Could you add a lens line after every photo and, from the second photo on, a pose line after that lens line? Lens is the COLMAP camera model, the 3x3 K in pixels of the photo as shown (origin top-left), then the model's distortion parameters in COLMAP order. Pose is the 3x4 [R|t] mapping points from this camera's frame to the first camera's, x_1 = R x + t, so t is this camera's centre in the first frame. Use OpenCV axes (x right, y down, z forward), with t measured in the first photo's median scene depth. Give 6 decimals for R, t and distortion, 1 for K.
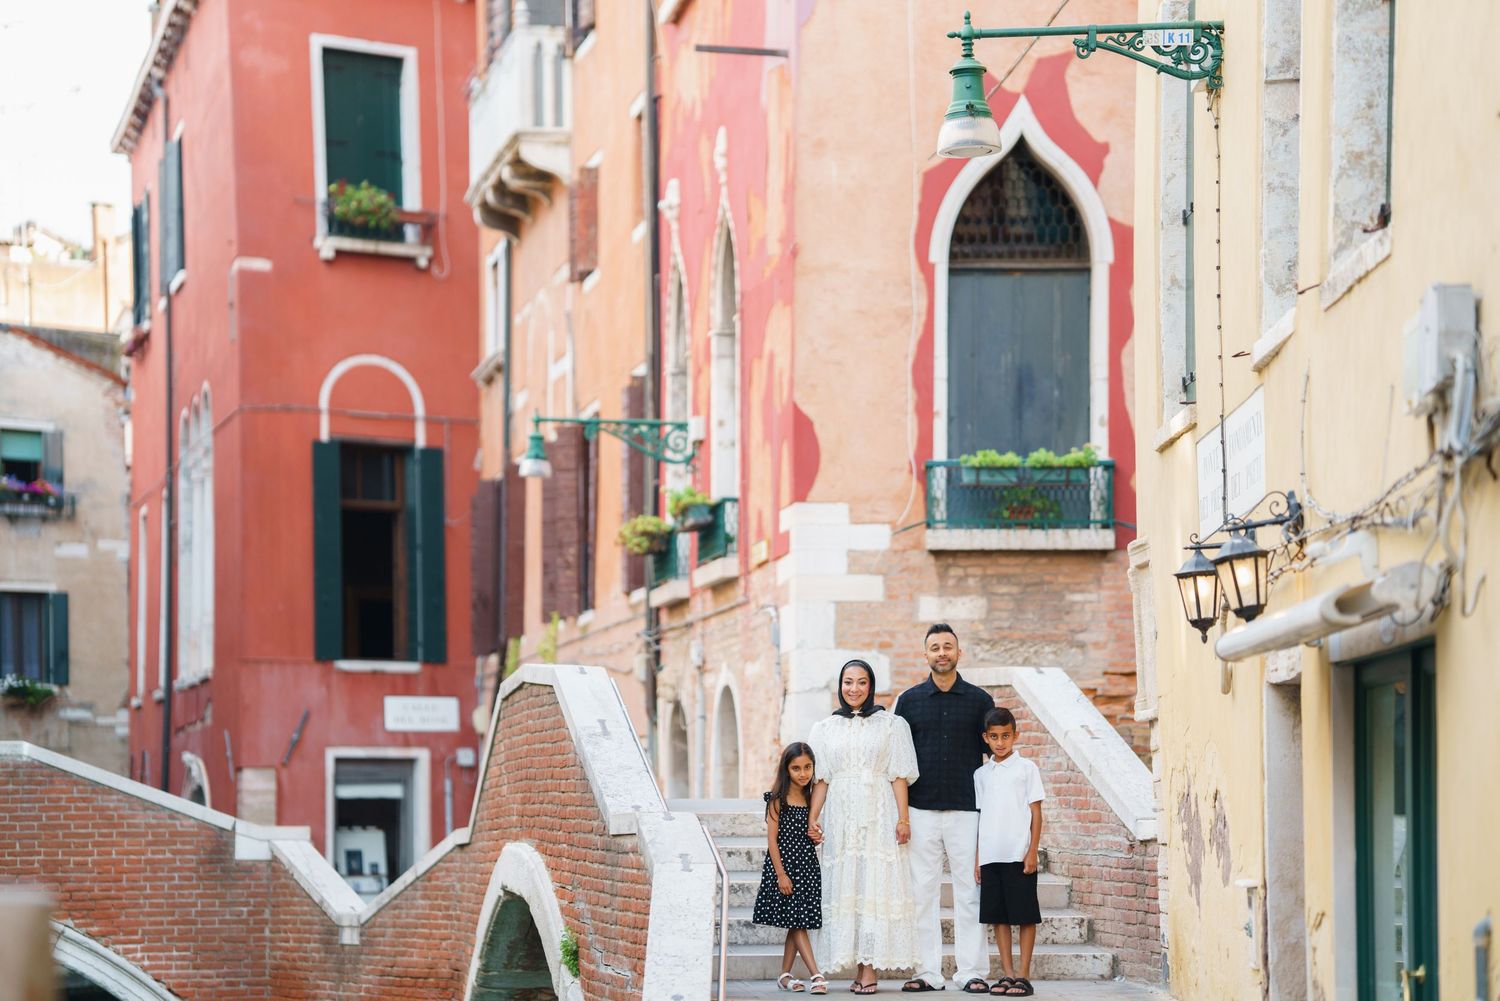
lens RADIAL K [[3722.7, 0, 626.1], [0, 3722.7, 668.2], [0, 0, 1]] dist [0.765753, -0.742292]
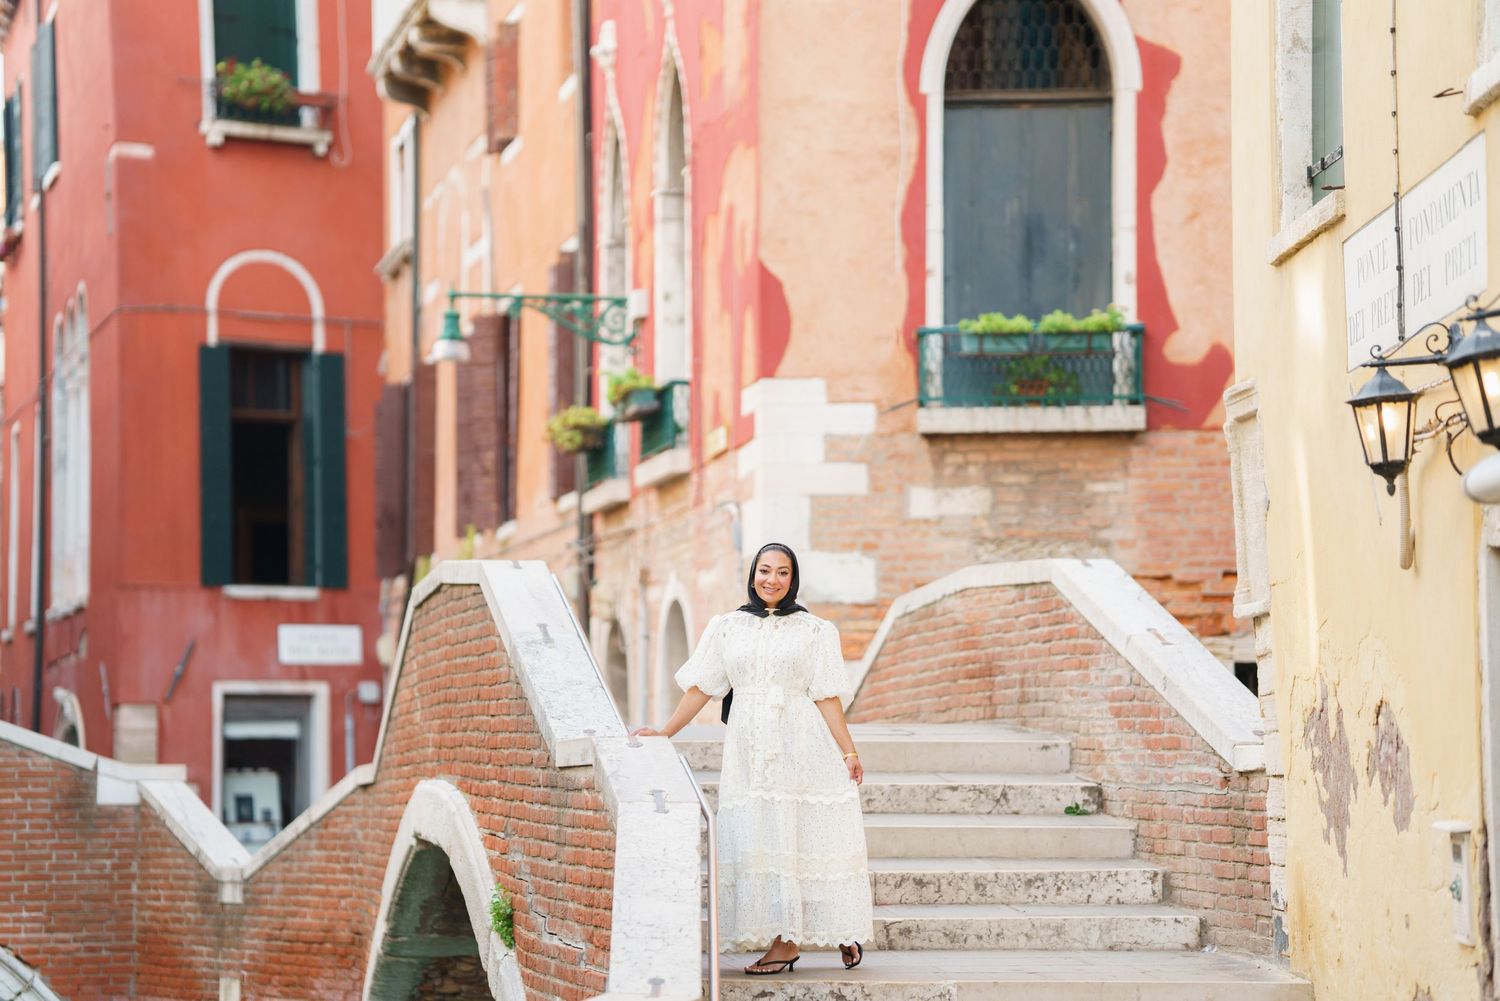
lens RADIAL K [[3536.6, 0, 662.3], [0, 3536.6, 608.5], [0, 0, 1]] dist [0.541972, 0.589298]
pose [[0.999212, 0.001210, 0.039663, -0.008444], [-0.000987, 0.999984, -0.005658, 0.011501], [-0.039669, 0.005614, 0.999197, 0.187923]]
